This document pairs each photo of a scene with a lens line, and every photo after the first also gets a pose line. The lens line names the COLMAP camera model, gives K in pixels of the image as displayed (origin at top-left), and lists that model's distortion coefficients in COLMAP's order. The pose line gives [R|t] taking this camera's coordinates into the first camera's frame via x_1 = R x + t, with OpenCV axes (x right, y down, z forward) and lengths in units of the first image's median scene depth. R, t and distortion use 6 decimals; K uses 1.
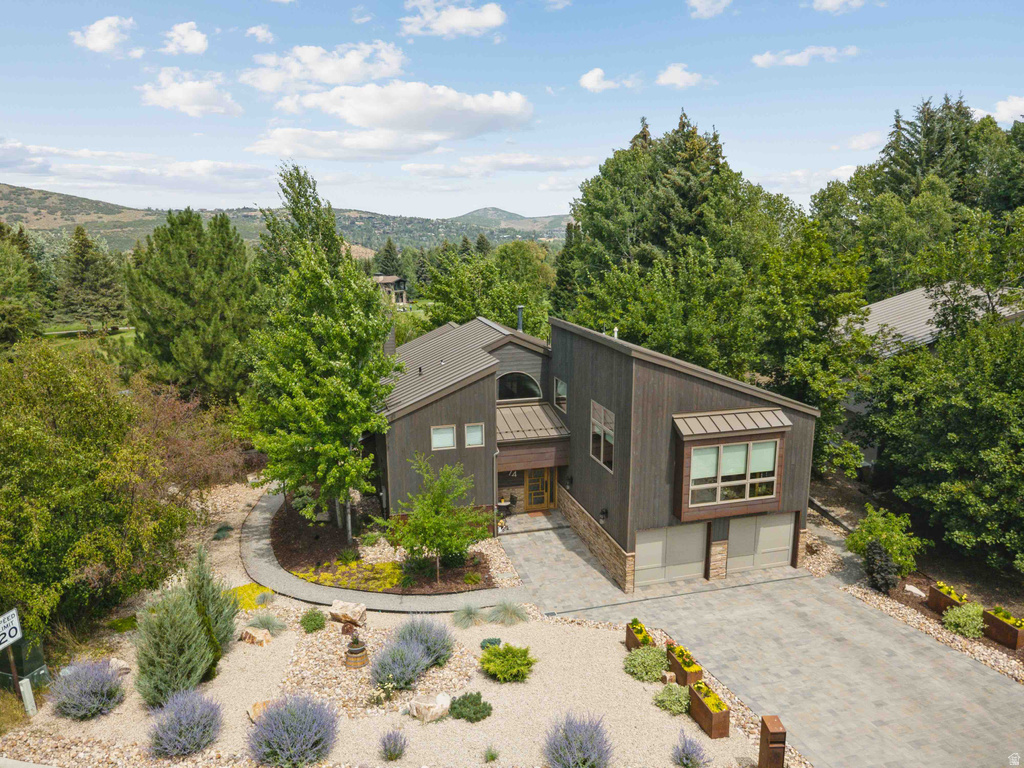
lens RADIAL K [[719.0, 0, 513.9], [0, 719.0, 385.1], [0, 0, 1]] dist [0.003126, 0.003206]
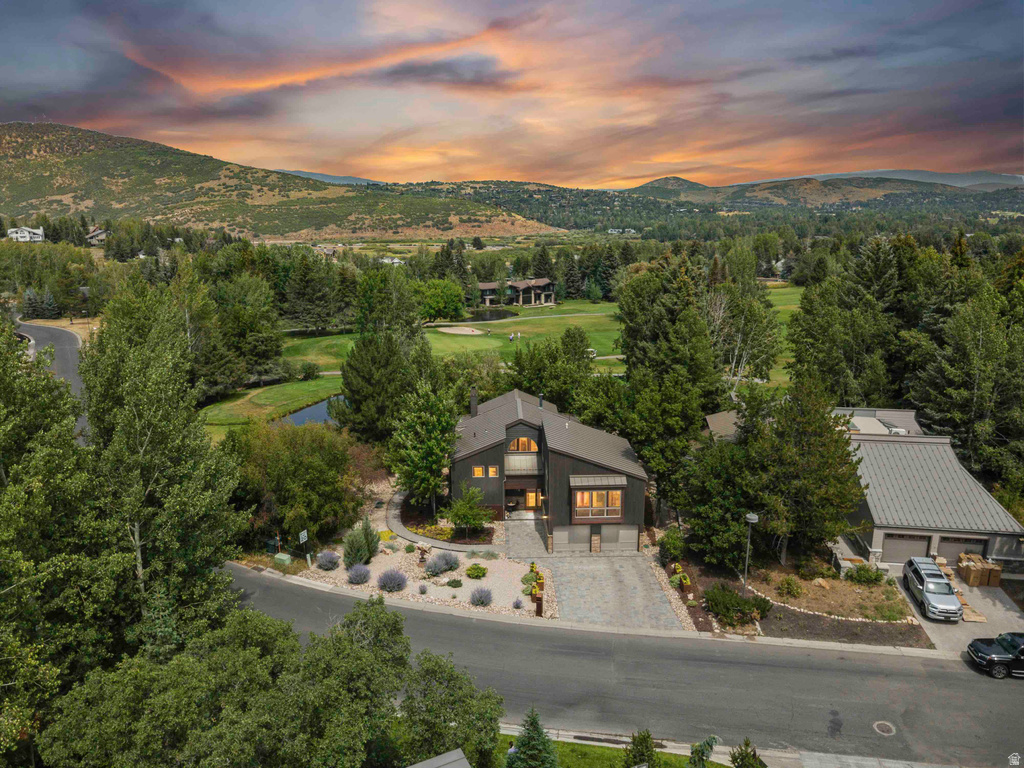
lens RADIAL K [[719.0, 0, 513.9], [0, 719.0, 385.1], [0, 0, 1]] dist [0.003126, 0.003206]
pose [[0.970912, 0.062250, -0.231203, 0.497600], [-0.052379, 0.997444, 0.048597, -0.301204], [0.233637, -0.035073, 0.971691, -1.058214]]
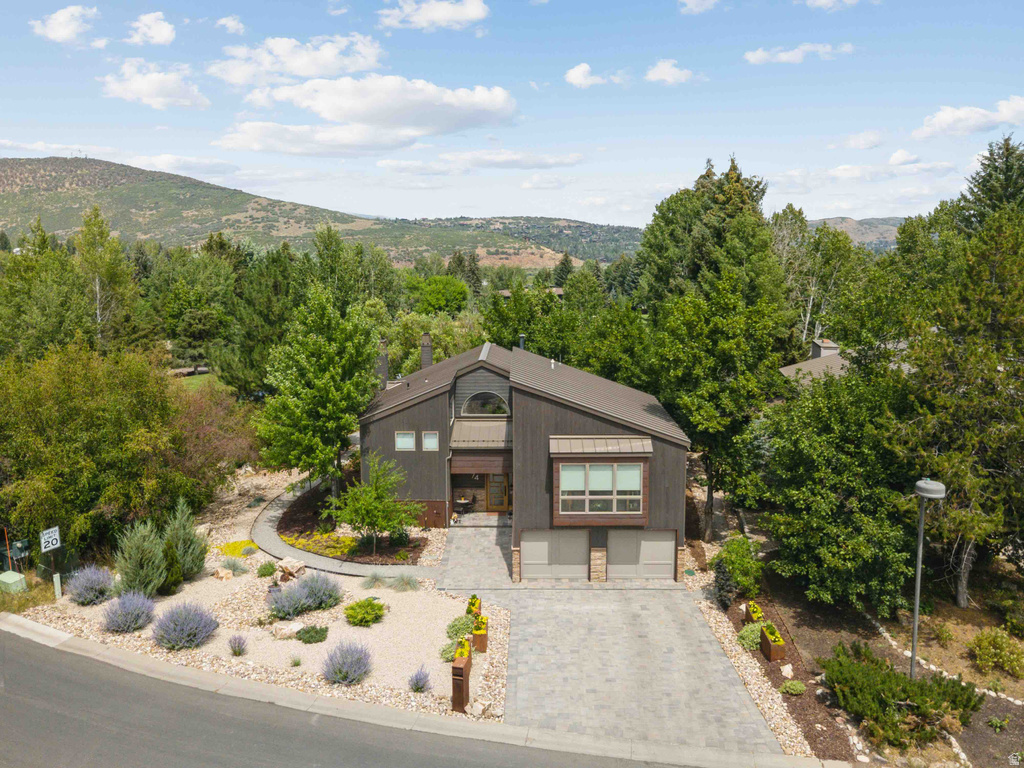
lens RADIAL K [[741.0, 0, 528.2], [0, 741.0, 319.3], [0, 0, 1]] dist [0.003747, 0.002825]
pose [[0.965226, 0.035524, -0.258993, 0.460823], [-0.062013, 0.993560, -0.094831, -0.030008], [0.253956, 0.107594, 0.961213, -0.221084]]
